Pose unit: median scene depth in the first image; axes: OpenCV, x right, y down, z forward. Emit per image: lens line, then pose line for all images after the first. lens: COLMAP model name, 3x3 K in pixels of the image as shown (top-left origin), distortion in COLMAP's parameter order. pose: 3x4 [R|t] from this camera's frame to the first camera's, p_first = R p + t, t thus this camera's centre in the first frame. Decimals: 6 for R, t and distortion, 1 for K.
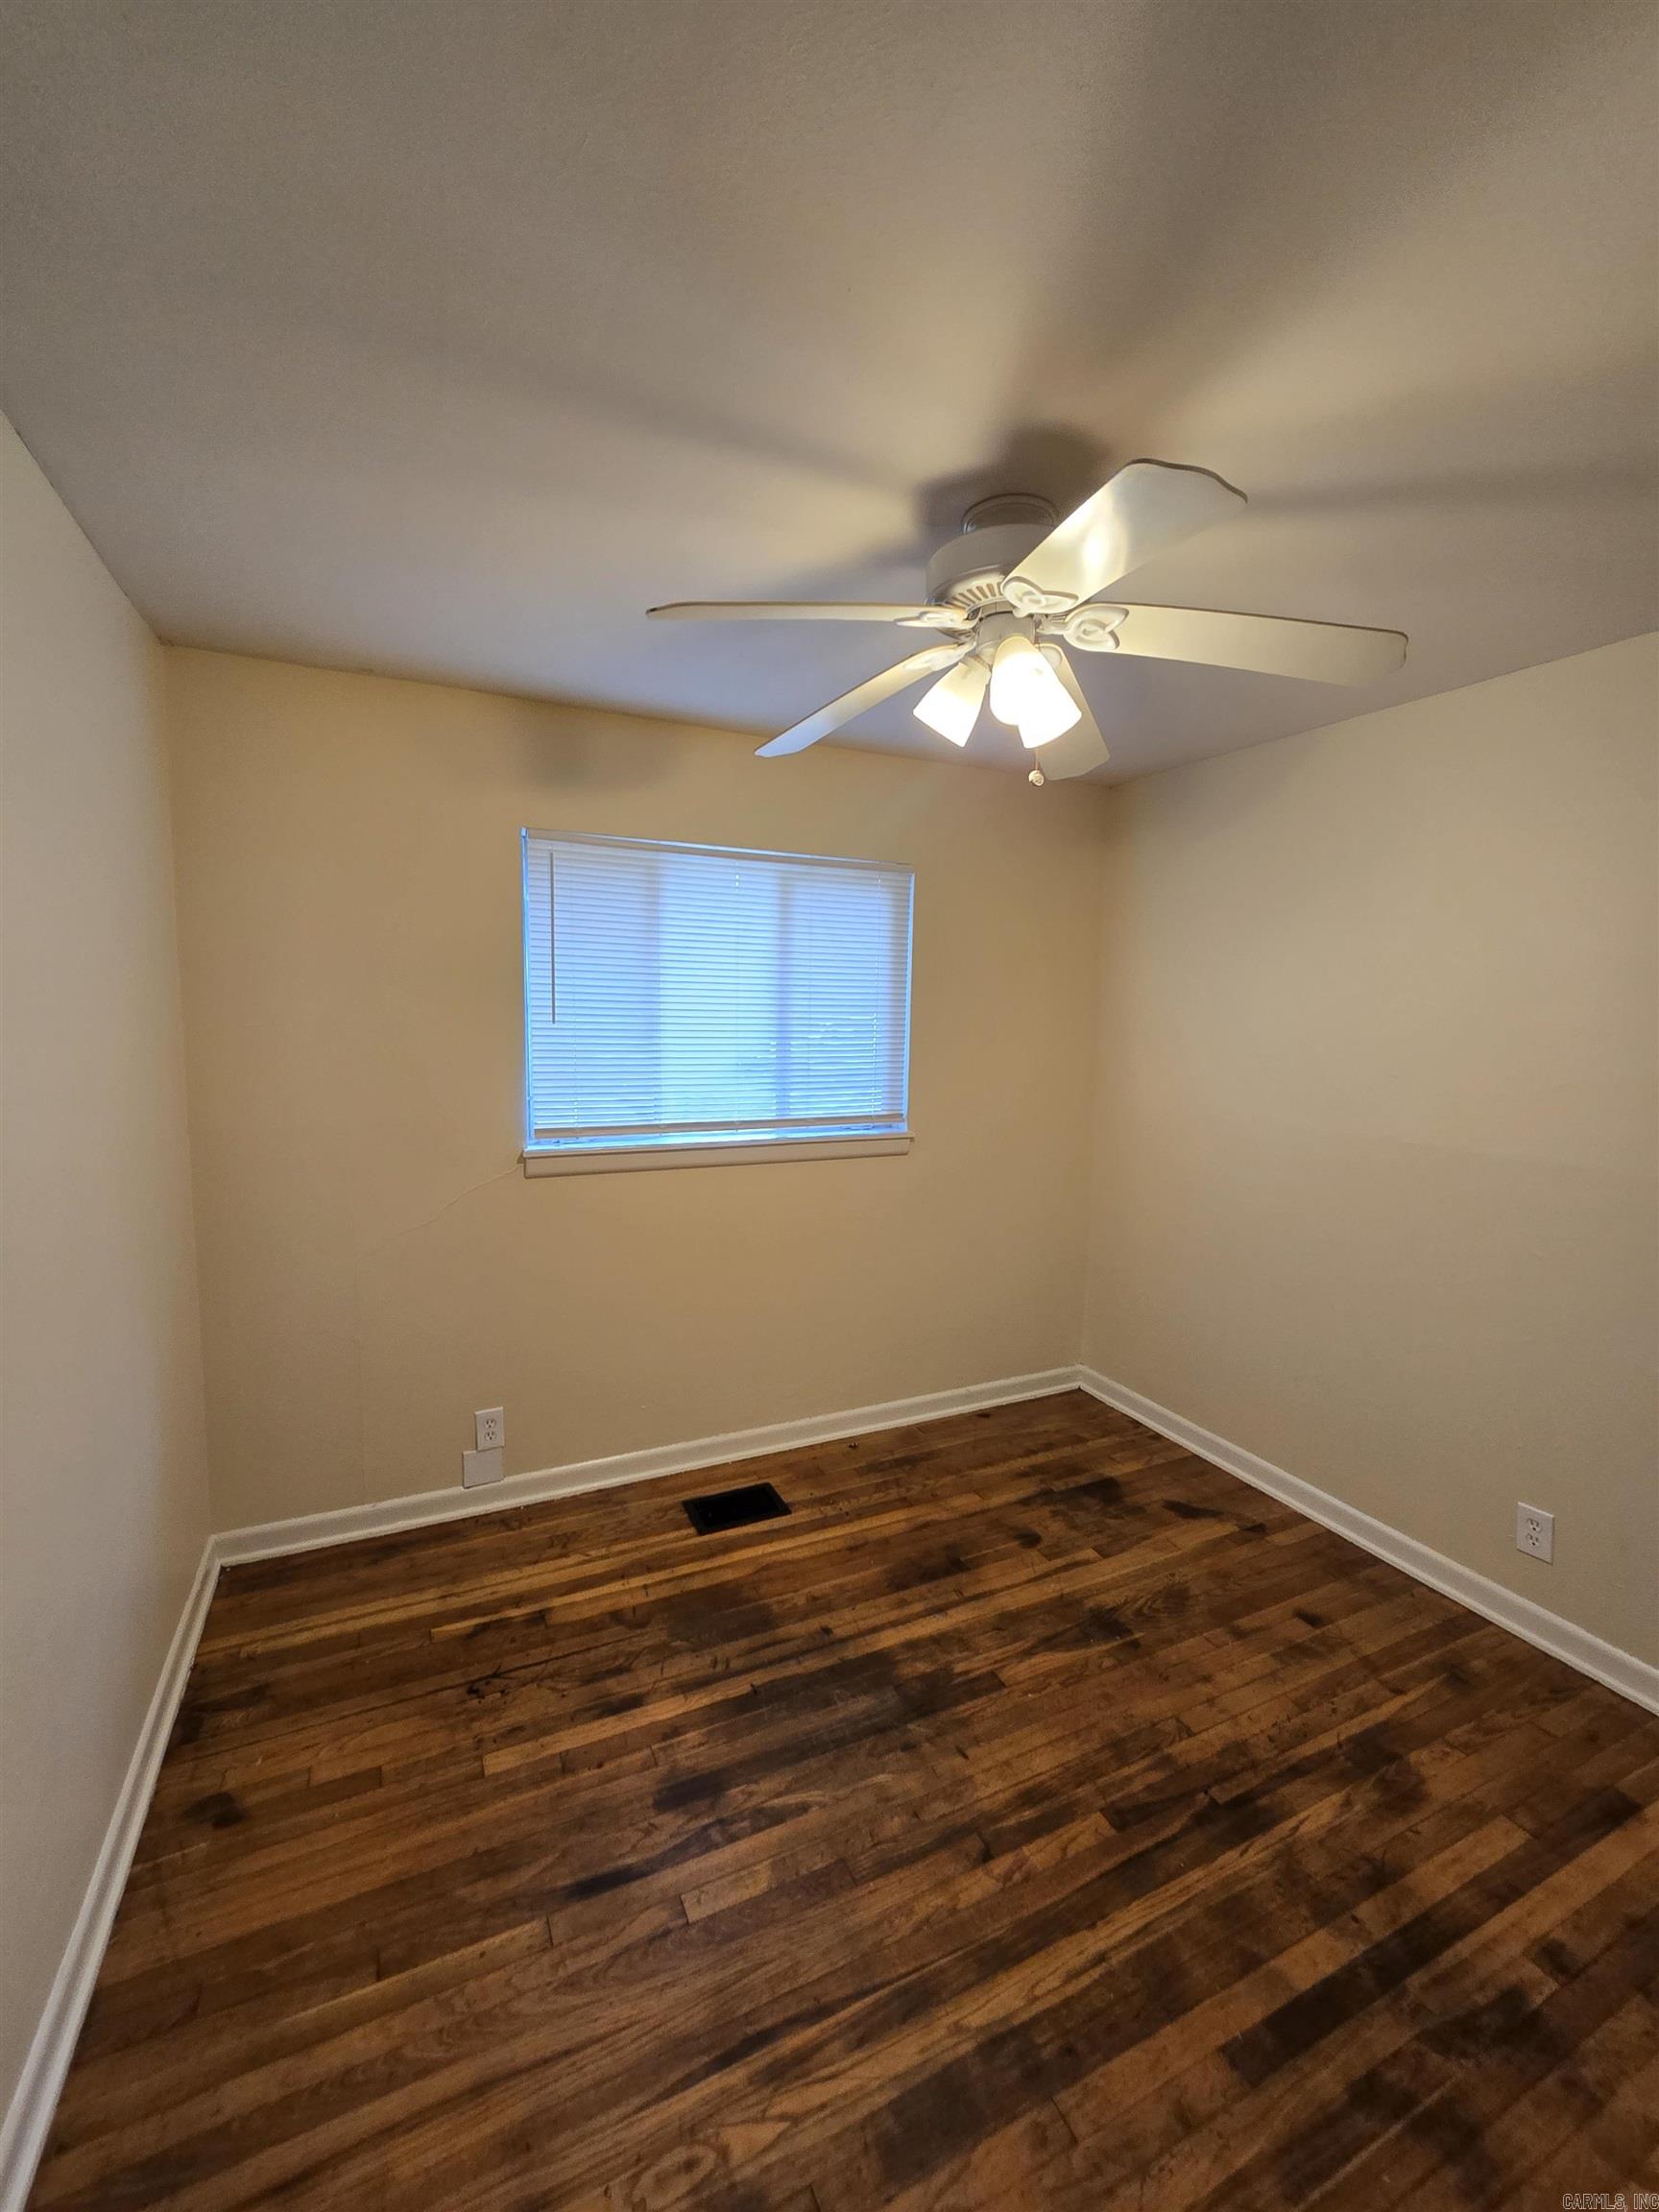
lens RADIAL K [[909.3, 0, 822.1], [0, 909.3, 1103.4], [0, 0, 1]] dist [0.001618, 0.003943]
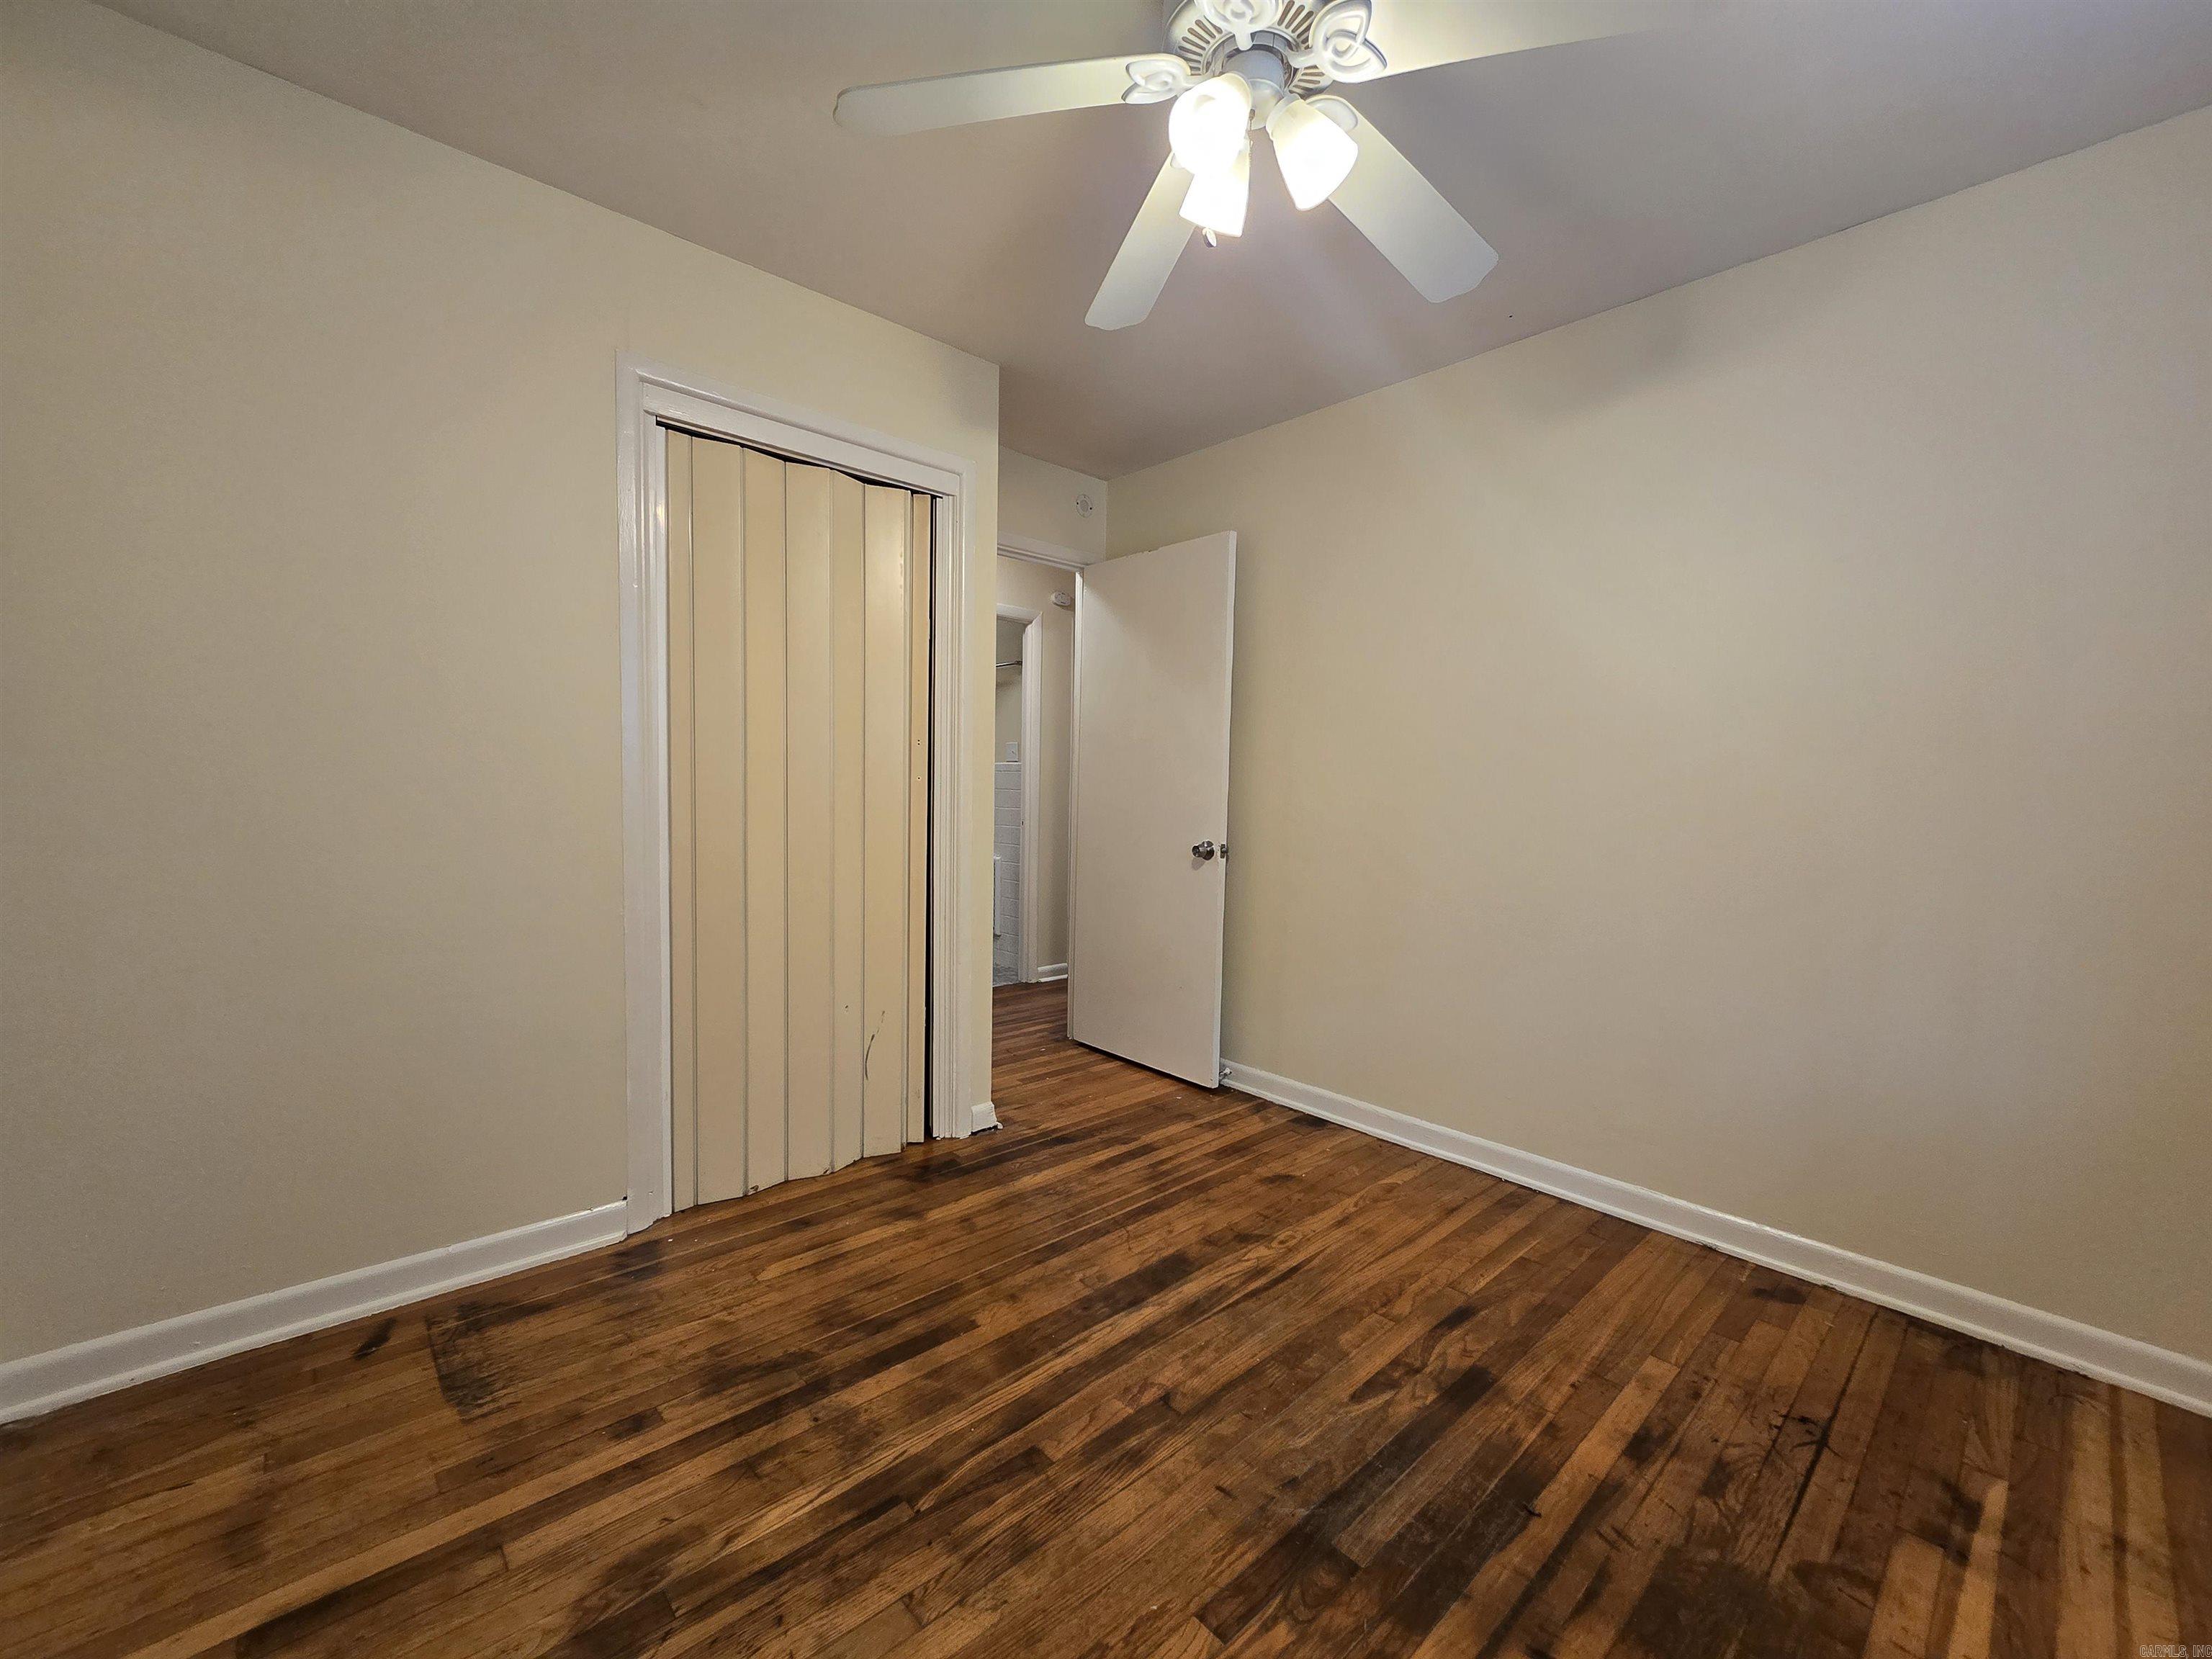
lens RADIAL K [[909.3, 0, 1100.9], [0, 909.3, 835.9], [0, 0, 1]] dist [0.001618, 0.003943]
pose [[-0.955299, -0.025120, -0.294571, 0.520707], [-0.073849, 0.985073, 0.155493, 0.065966], [0.286268, 0.170296, -0.942894, 1.693210]]
